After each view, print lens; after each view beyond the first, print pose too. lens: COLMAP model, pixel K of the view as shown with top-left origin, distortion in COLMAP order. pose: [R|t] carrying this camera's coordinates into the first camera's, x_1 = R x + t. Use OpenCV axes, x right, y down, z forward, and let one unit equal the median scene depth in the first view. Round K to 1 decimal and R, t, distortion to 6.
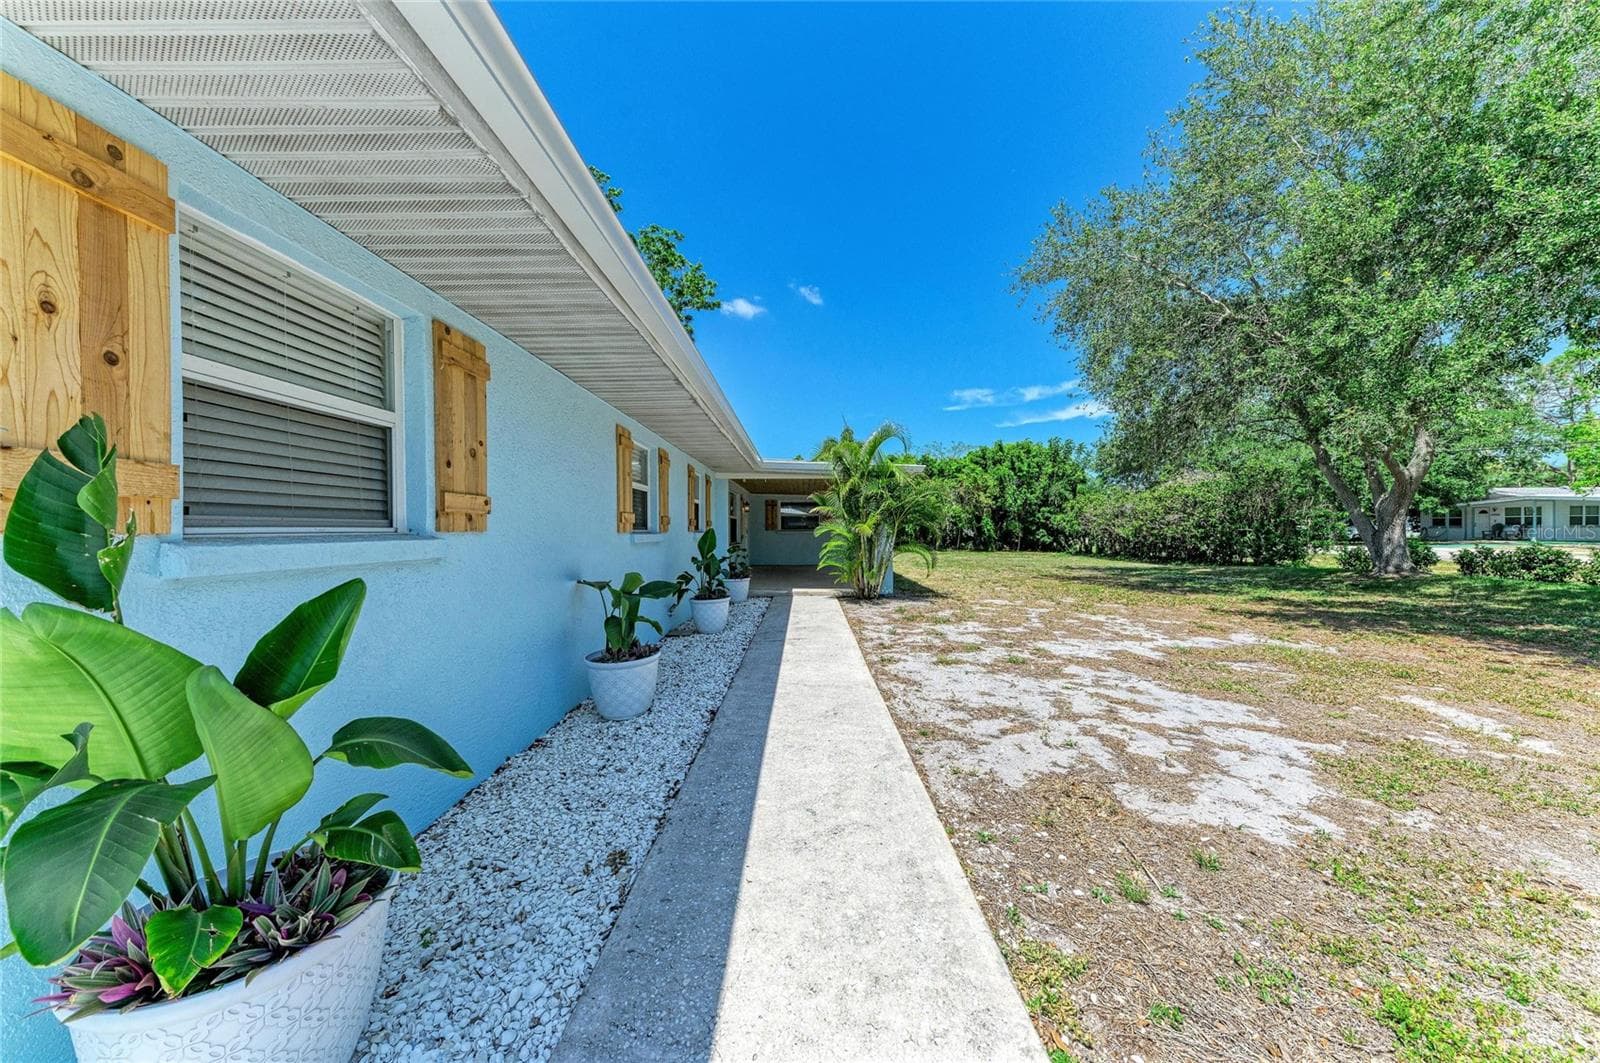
lens RADIAL K [[540.1, 0, 800.0], [0, 540.1, 531.5], [0, 0, 1]] dist [0.000996, -0.000070]
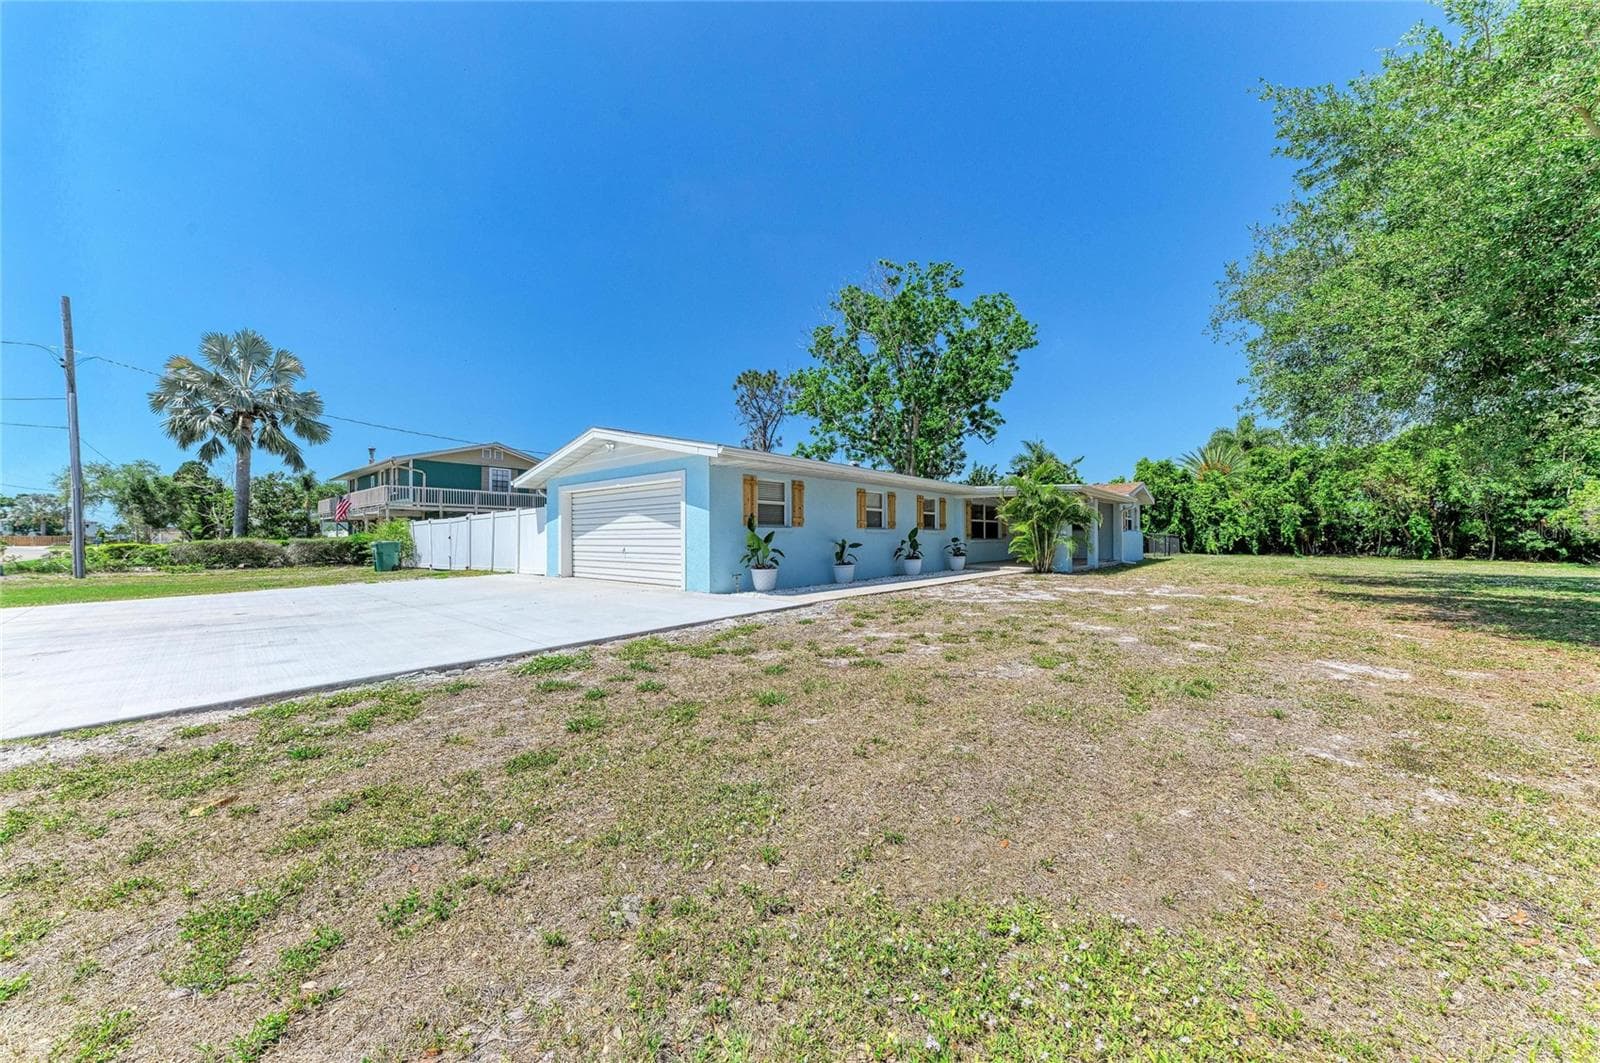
lens RADIAL K [[540.1, 0, 800.0], [0, 540.1, 531.5], [0, 0, 1]] dist [0.000996, -0.000070]
pose [[0.755998, -0.001231, -0.654573, 1.663673], [-0.004040, 0.999970, -0.006547, 0.051985], [0.654562, 0.007595, 0.755971, -1.695383]]
